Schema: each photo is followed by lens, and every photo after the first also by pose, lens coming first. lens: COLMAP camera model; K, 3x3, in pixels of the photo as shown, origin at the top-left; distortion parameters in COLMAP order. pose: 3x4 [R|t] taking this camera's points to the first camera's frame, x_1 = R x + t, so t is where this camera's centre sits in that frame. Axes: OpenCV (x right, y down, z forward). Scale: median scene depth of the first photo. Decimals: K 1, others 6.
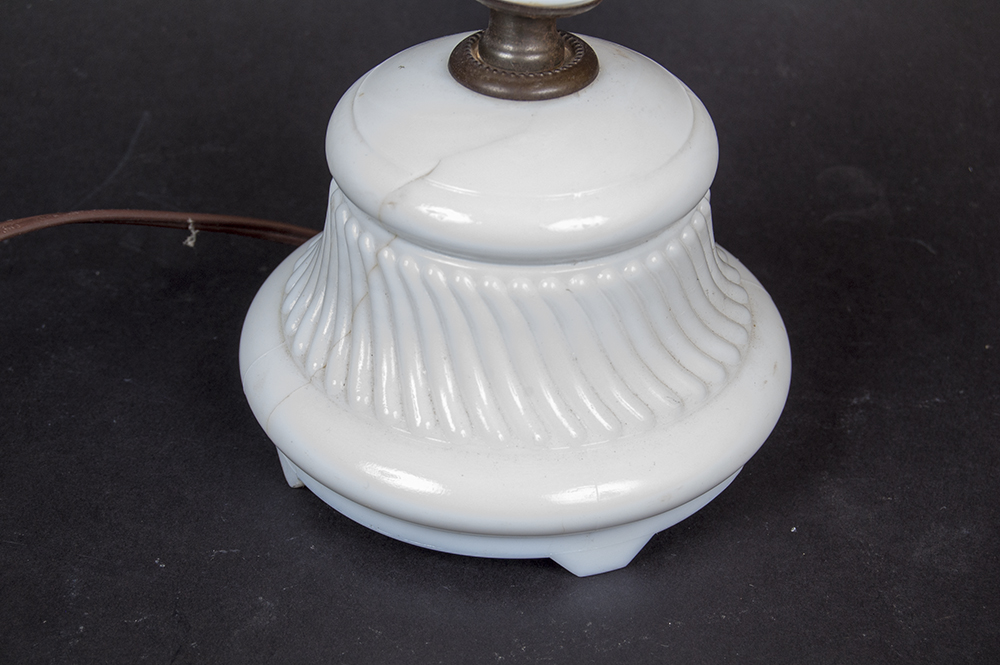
lens RADIAL K [[2309.2, 0, 497.1], [0, 2309.2, 328.8], [0, 0, 1]] dist [-0.025456, 0.000000]
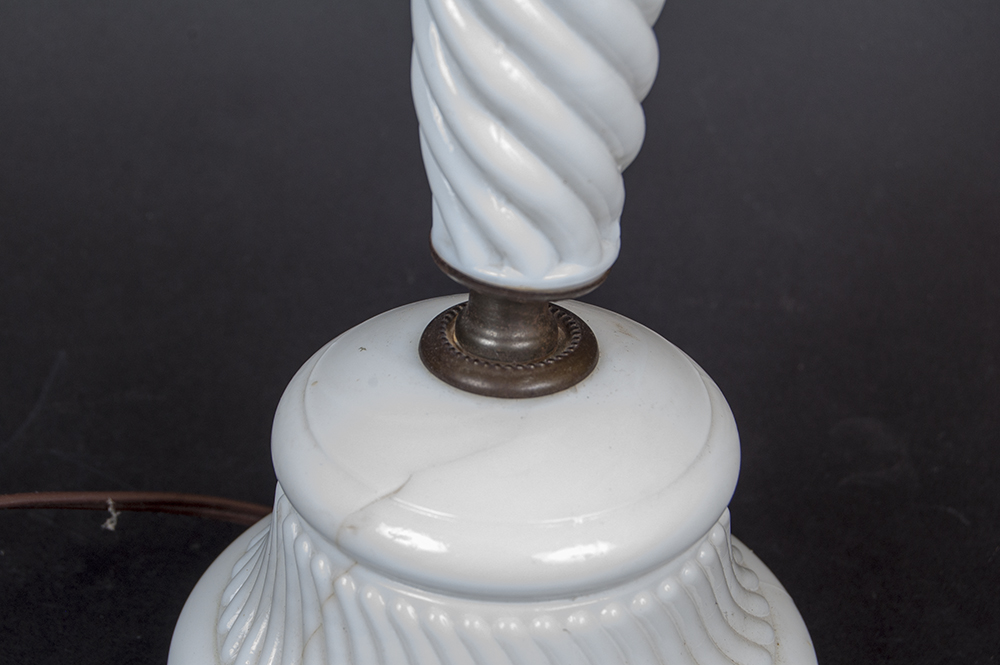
lens RADIAL K [[2309.2, 0, 501.5], [0, 2309.2, 335.9], [0, 0, 1]] dist [-0.025456, 0.000000]
pose [[0.999535, 0.000980, 0.030486, -0.016466], [0.000325, 0.999085, -0.042774, -0.082089], [-0.030500, 0.042764, 0.998620, 0.161478]]
